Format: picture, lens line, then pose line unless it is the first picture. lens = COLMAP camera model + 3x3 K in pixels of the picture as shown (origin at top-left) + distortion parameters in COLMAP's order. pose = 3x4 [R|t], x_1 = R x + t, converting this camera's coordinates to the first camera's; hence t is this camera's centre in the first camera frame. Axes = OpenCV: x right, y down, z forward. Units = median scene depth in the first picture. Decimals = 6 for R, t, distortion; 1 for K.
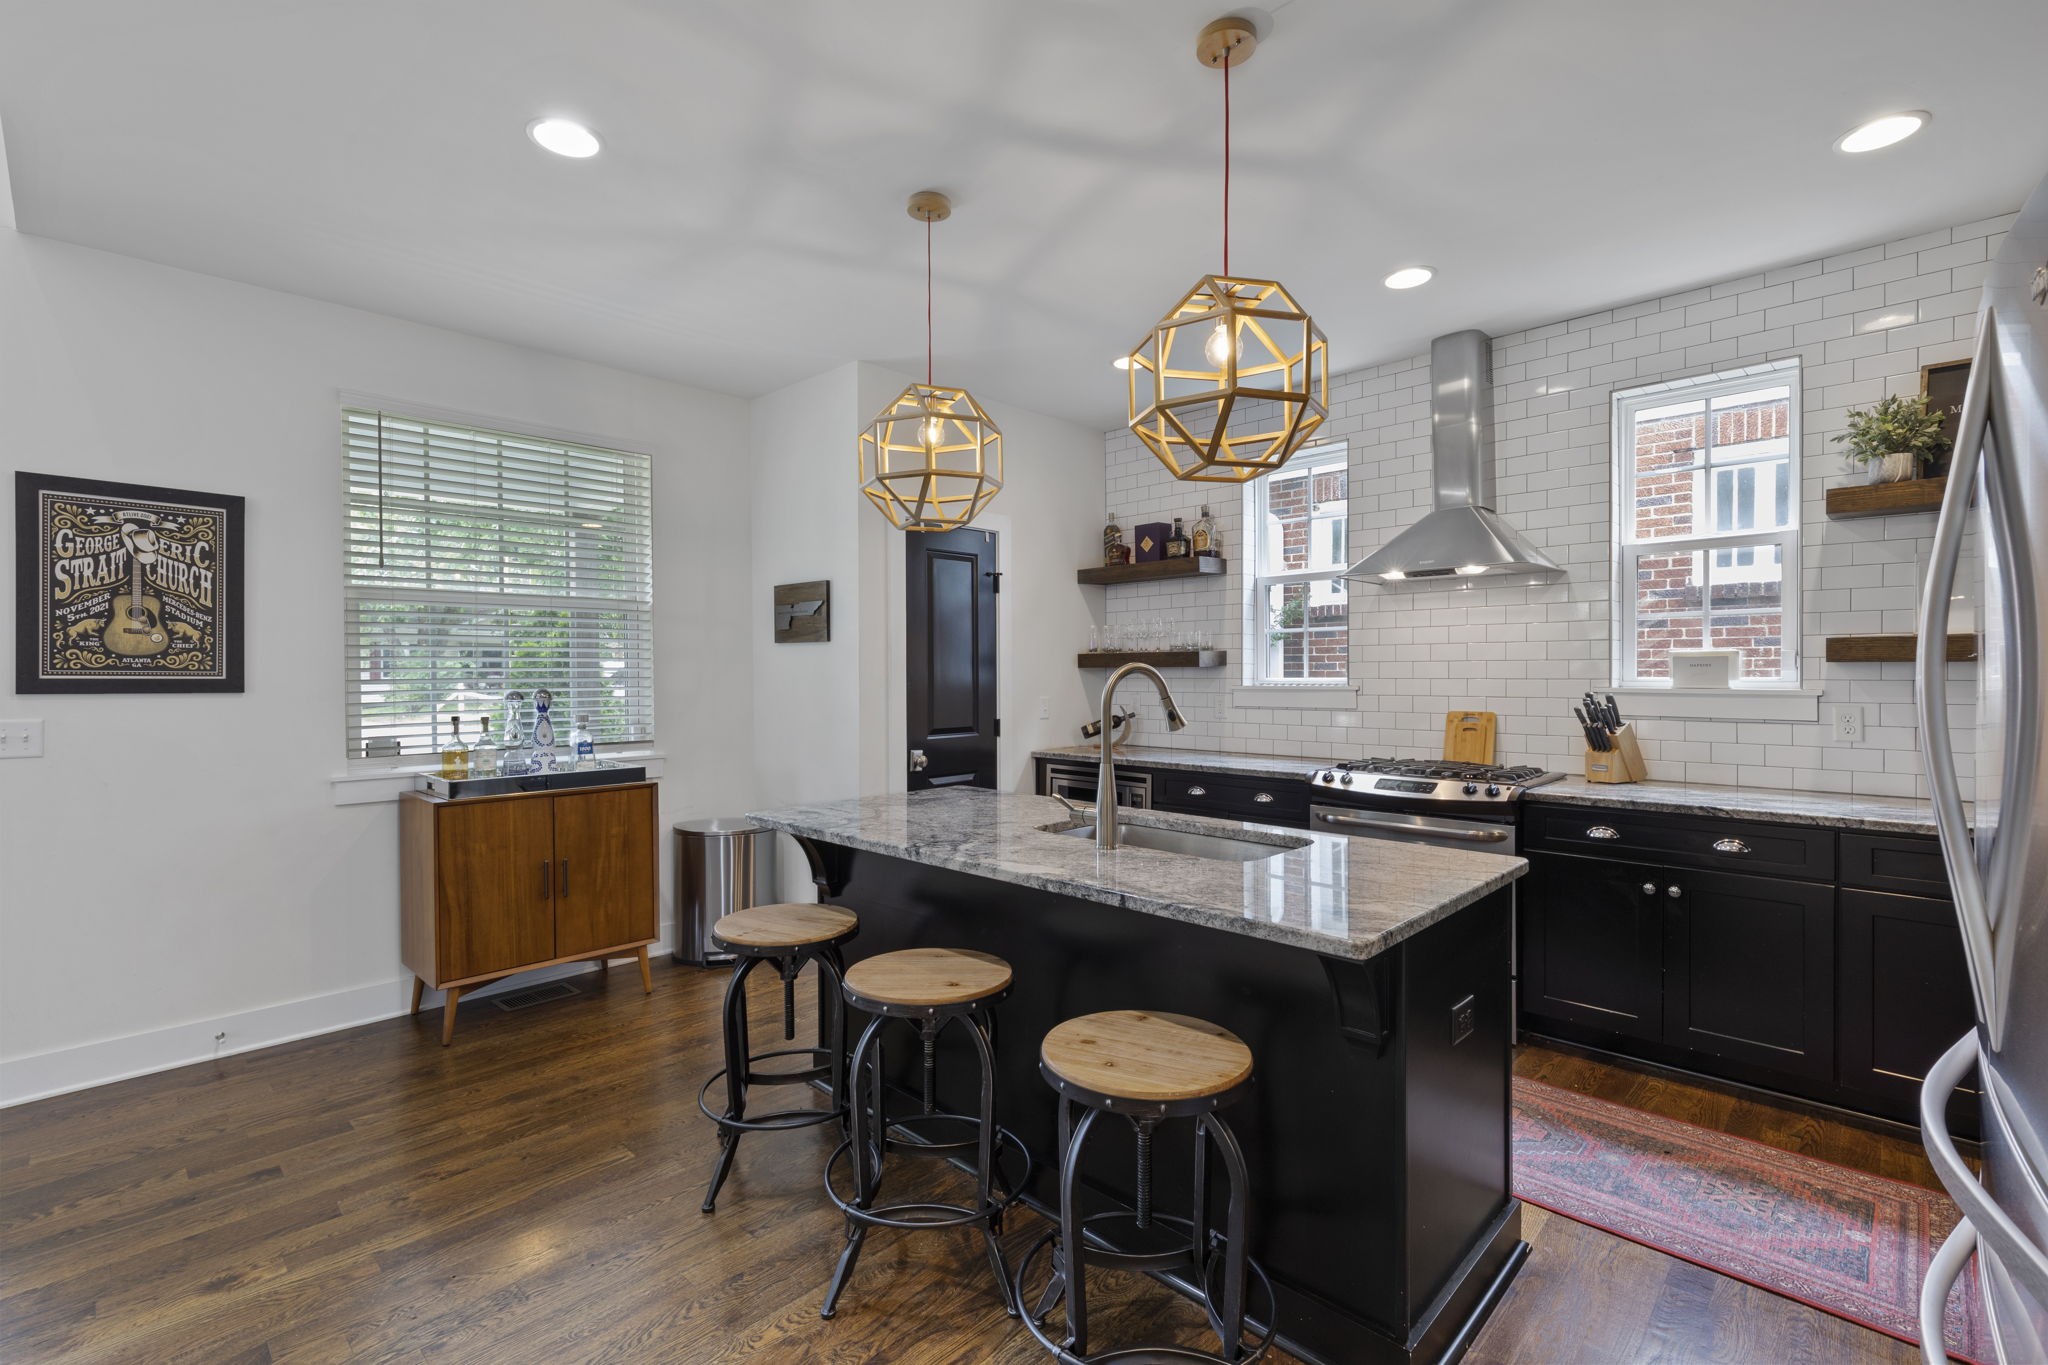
lens RADIAL K [[918.7, 0, 1012.1], [0, 918.7, 678.4], [0, 0, 1]] dist [0.010403, -0.001908]
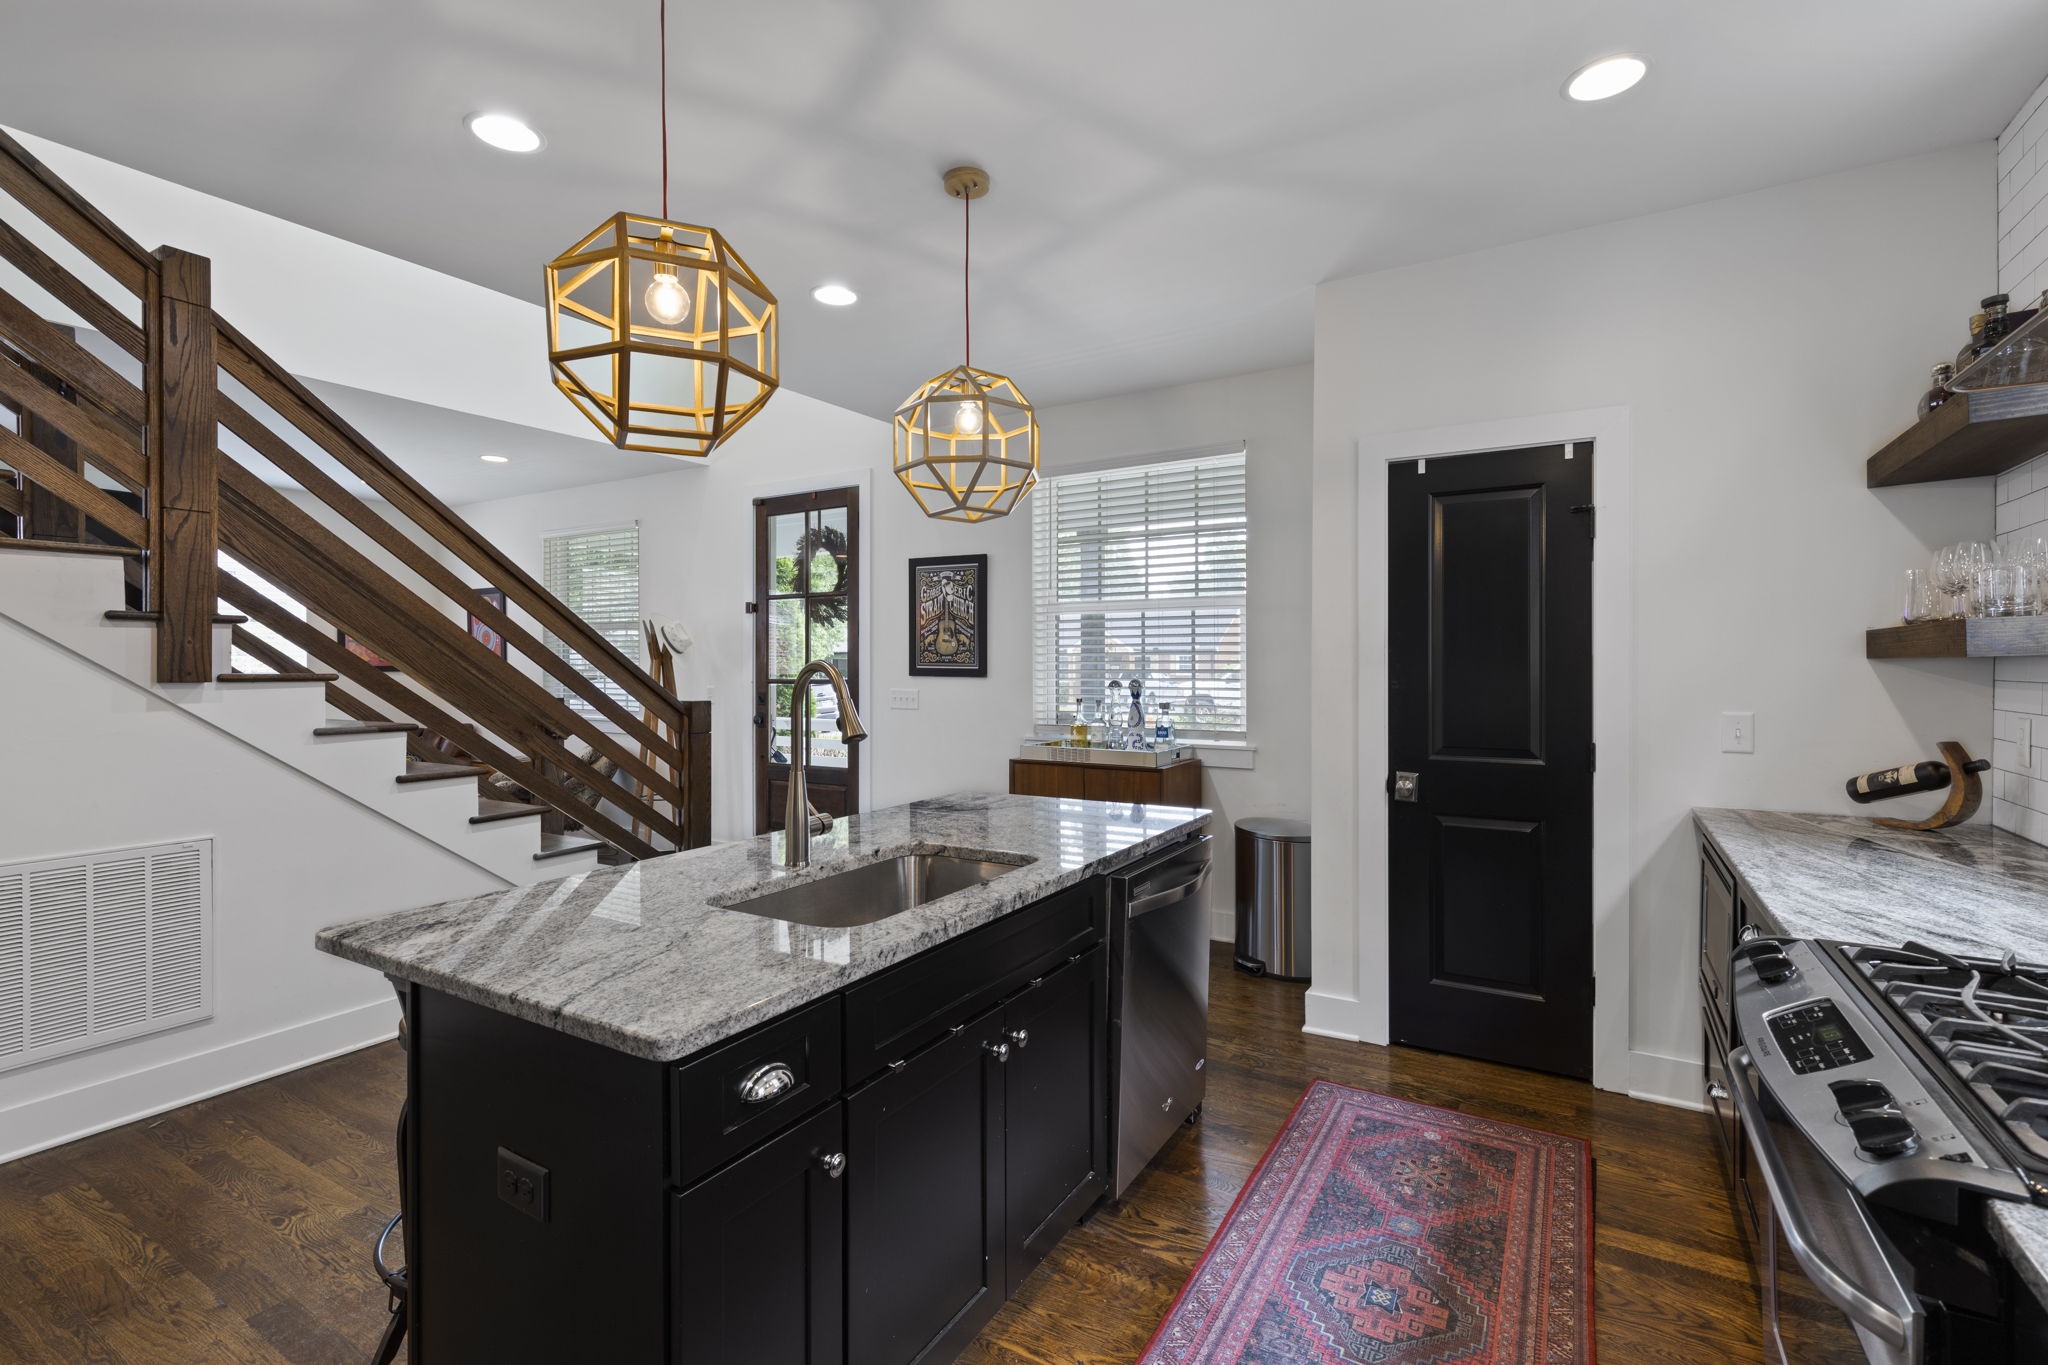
lens RADIAL K [[918.7, 0, 1008.9], [0, 918.7, 673.2], [0, 0, 1]] dist [0.010403, -0.001908]
pose [[0.212374, 0.014116, -0.977086, 0.751380], [-0.006265, 0.999895, 0.013084, -0.012970], [0.977168, 0.003343, 0.212440, 0.730398]]
